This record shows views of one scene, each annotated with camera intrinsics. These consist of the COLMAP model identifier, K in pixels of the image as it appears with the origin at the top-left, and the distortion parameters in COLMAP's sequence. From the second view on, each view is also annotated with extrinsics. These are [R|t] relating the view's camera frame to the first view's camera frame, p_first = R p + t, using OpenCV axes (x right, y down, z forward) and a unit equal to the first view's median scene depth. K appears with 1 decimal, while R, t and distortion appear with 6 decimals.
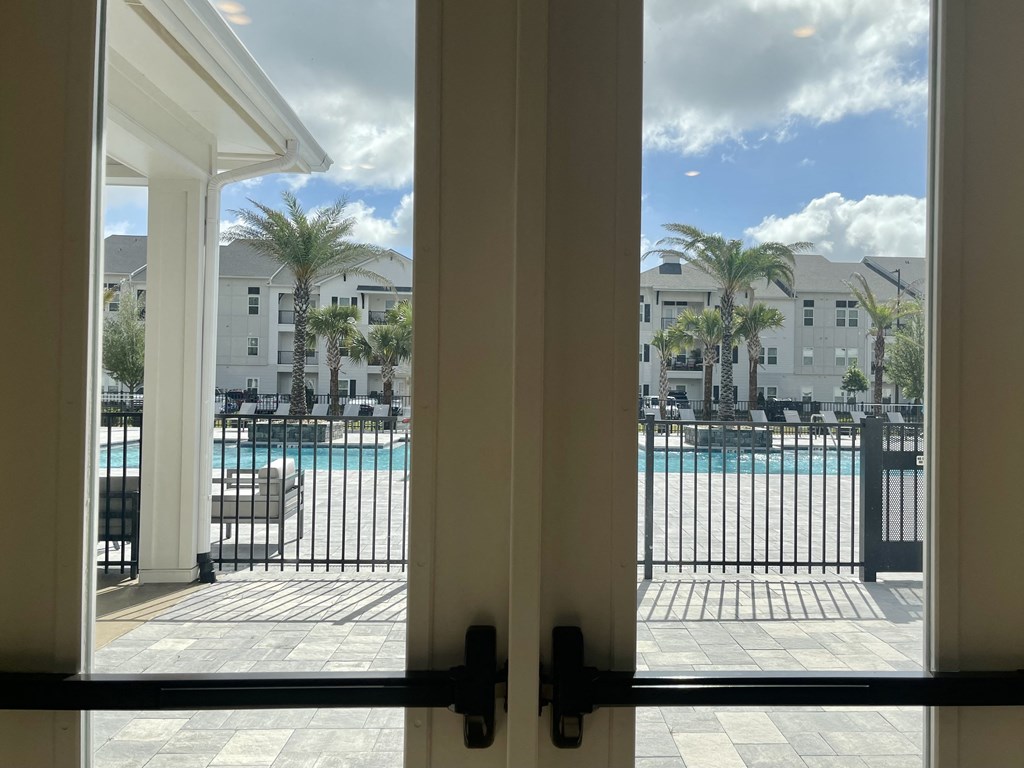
lens RADIAL K [[773.4, 0, 512.4], [0, 773.4, 383.6], [0, 0, 1]] dist [0.020787, -0.046769]
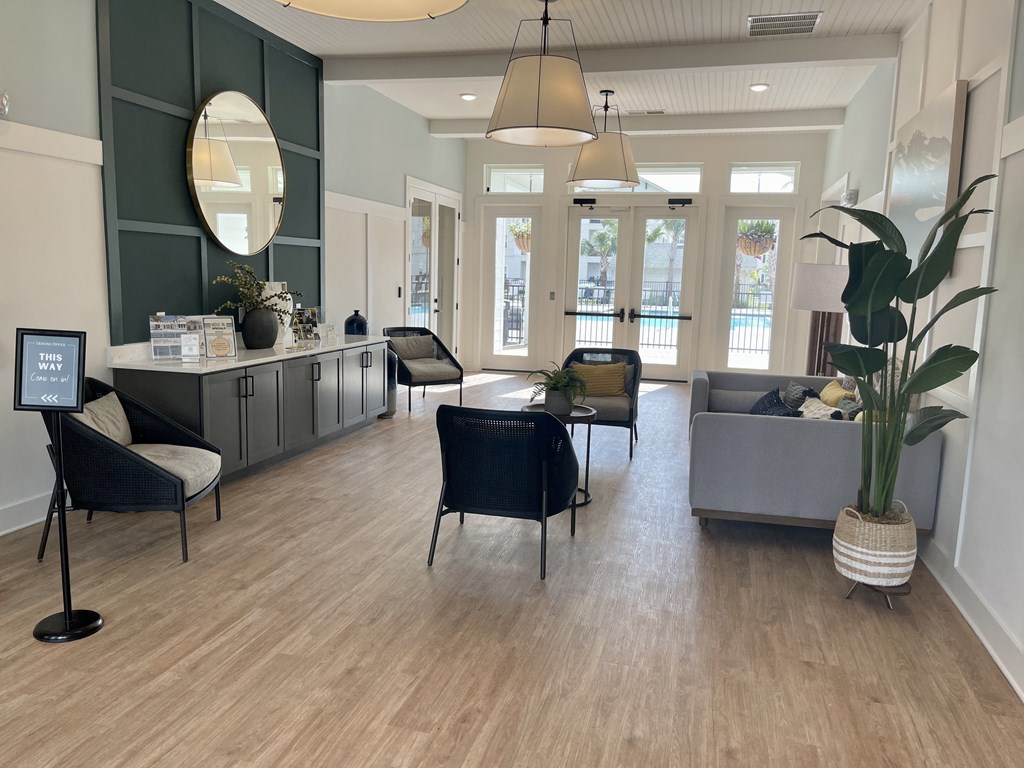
lens RADIAL K [[773.4, 0, 513.0], [0, 773.4, 384.9], [0, 0, 1]] dist [0.020787, -0.046769]
pose [[0.963778, 0.046567, -0.262611, 1.038756], [-0.006970, 0.988701, 0.149738, -0.118268], [0.266616, -0.142484, 0.953213, -7.292815]]
